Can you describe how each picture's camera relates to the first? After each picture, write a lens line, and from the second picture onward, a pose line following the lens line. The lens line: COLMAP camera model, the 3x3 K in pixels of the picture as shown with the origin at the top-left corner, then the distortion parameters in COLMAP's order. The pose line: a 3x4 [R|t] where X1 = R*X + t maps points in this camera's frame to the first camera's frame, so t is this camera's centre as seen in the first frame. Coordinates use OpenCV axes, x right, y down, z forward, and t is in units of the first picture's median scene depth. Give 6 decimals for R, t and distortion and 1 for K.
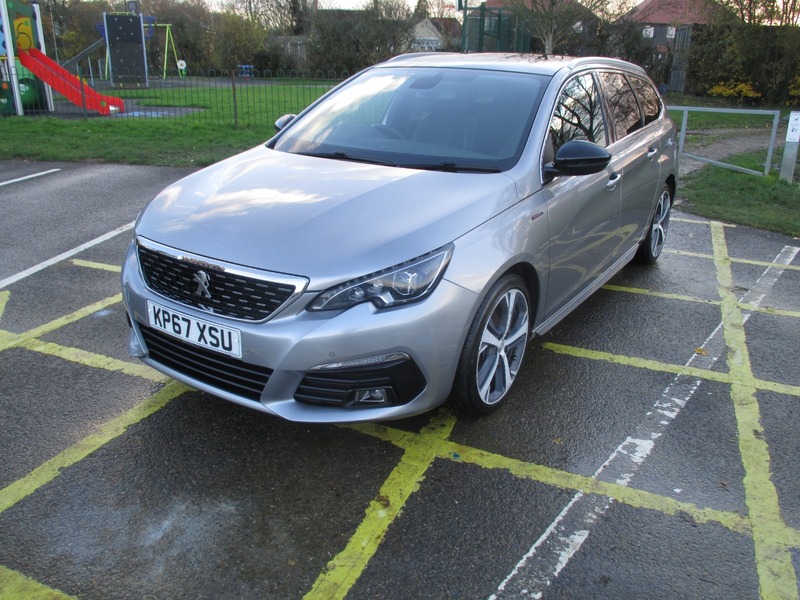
lens RADIAL K [[647.0, 0, 399.5], [0, 647.0, 371.2], [0, 0, 1]] dist [-0.025975, -0.002181]
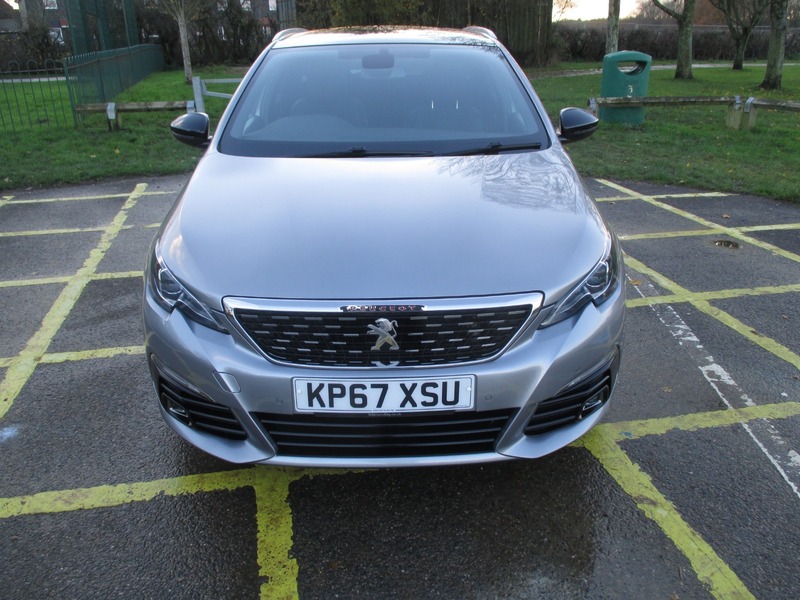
lens RADIAL K [[644.1, 0, 404.0], [0, 644.1, 363.3], [0, 0, 1]] dist [-0.035072, 0.001352]
pose [[0.818946, -0.288944, 0.495821, -0.668562], [0.276776, 0.955737, 0.099814, -0.170717], [-0.502715, 0.055489, 0.862669, 0.325615]]
